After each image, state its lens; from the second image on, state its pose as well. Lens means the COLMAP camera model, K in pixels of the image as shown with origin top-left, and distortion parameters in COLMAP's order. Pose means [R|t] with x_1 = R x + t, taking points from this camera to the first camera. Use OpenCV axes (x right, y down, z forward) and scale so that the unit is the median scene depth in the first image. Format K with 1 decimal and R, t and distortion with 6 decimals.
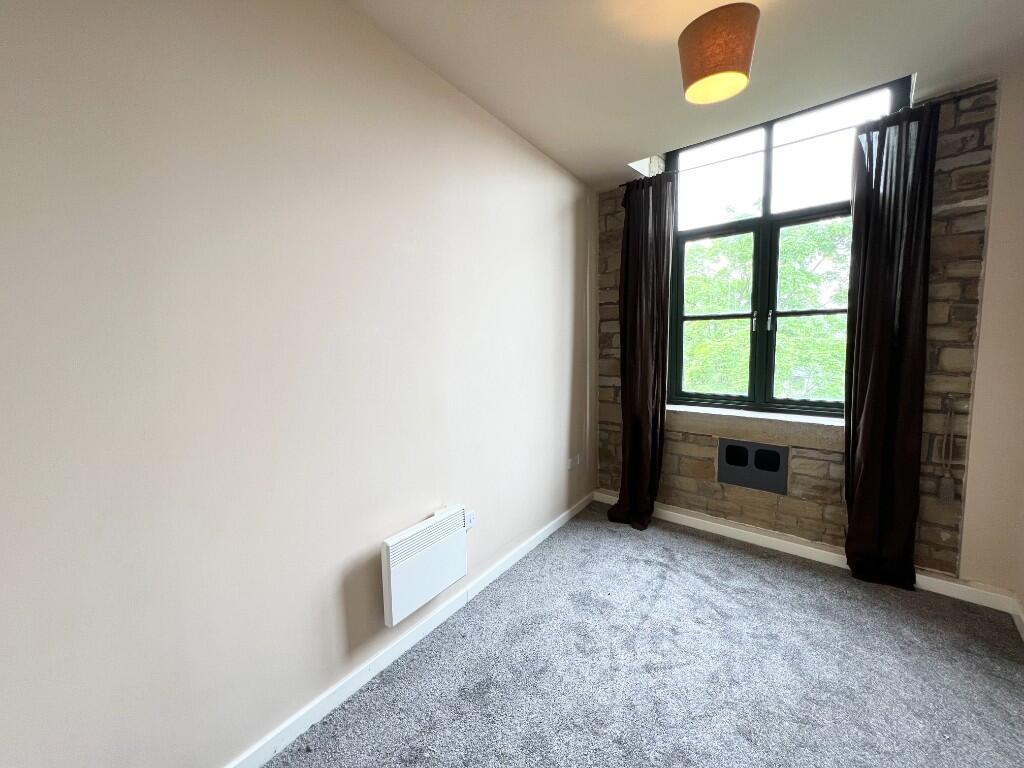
lens RADIAL K [[410.2, 0, 508.8], [0, 410.2, 381.5], [0, 0, 1]] dist [0.003948, 0.000064]
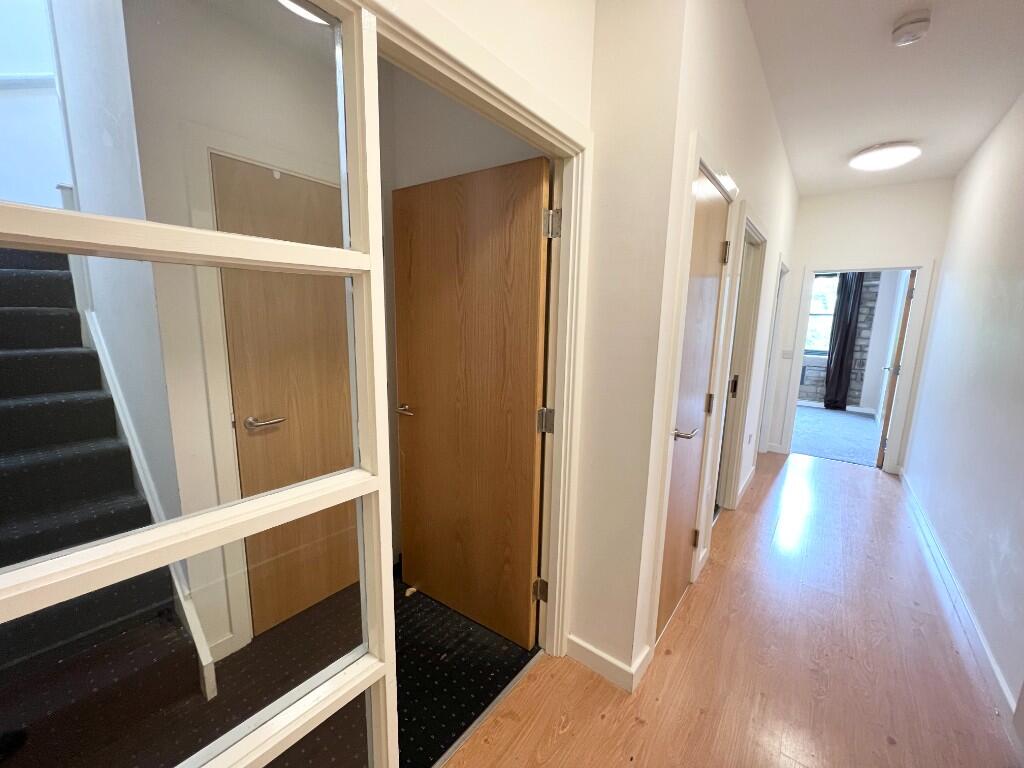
lens RADIAL K [[410.2, 0, 513.7], [0, 410.2, 387.1], [0, 0, 1]] dist [0.003948, 0.000064]
pose [[0.998995, 0.040034, 0.020170, -1.502535], [-0.041362, 0.996660, 0.070417, 0.224698], [-0.017283, -0.071180, 0.997314, -1.946770]]
